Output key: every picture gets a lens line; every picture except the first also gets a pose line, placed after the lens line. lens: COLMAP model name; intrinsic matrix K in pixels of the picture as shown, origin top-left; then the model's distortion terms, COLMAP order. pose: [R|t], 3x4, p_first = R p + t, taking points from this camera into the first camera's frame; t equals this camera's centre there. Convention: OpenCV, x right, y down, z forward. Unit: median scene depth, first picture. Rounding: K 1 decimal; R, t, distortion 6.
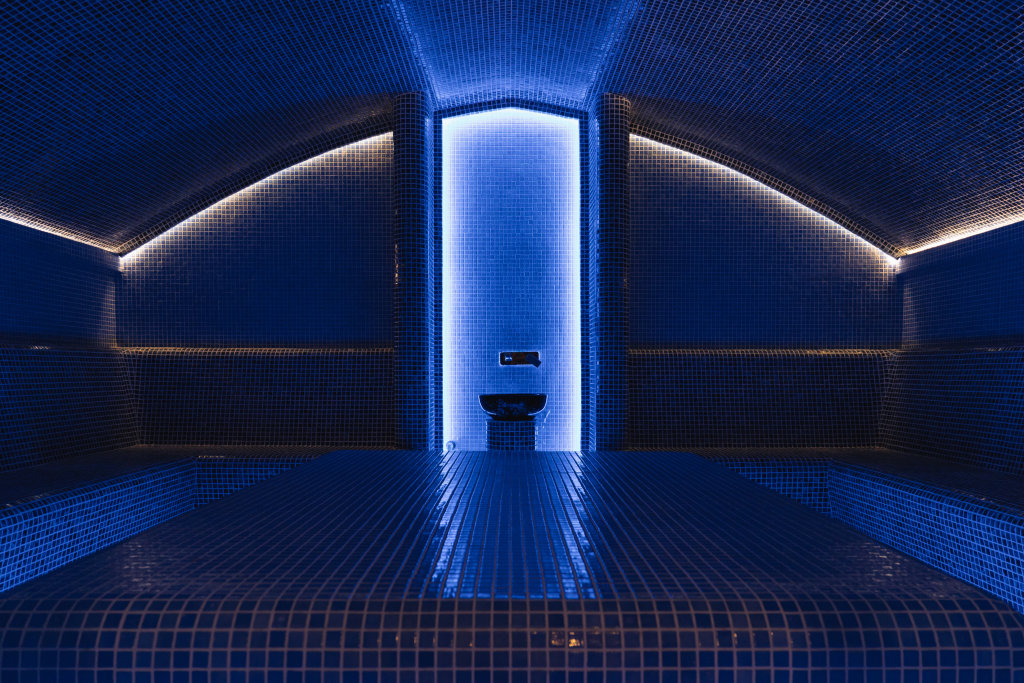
lens RADIAL K [[811.0, 0, 509.6], [0, 811.0, 364.6], [0, 0, 1]] dist [-0.015512, -0.001560]
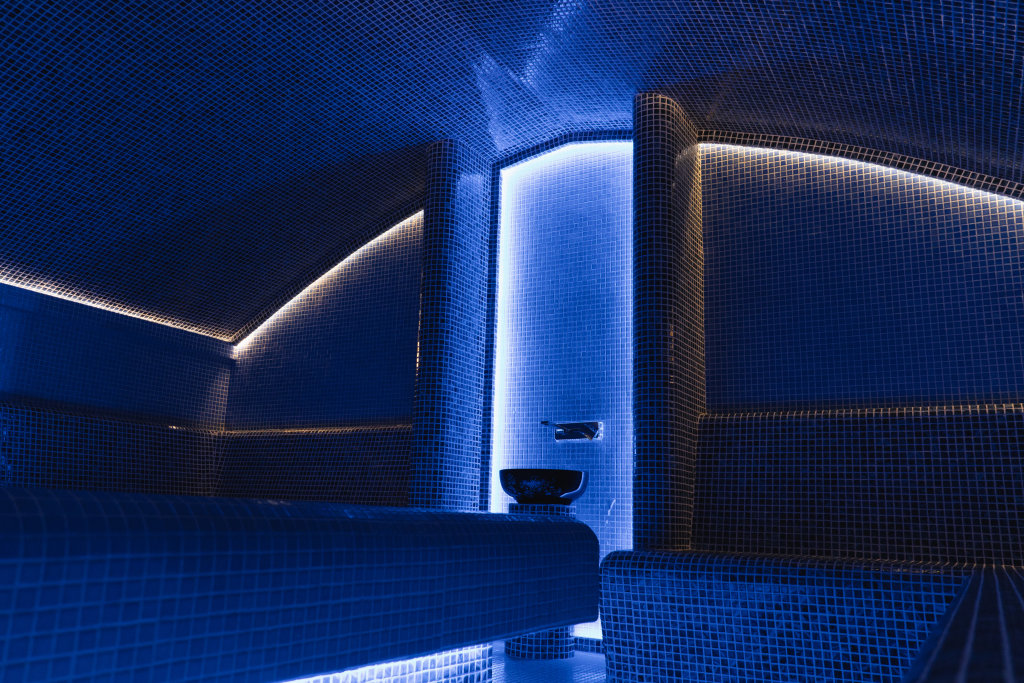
lens RADIAL K [[813.7, 0, 513.0], [0, 813.7, 310.4], [0, 0, 1]] dist [0.018735, 0.005548]
pose [[0.861592, -0.103967, -0.496841, 0.365013], [-0.027438, 0.967830, -0.250105, 0.078722], [0.506860, 0.229120, 0.831021, 0.275872]]
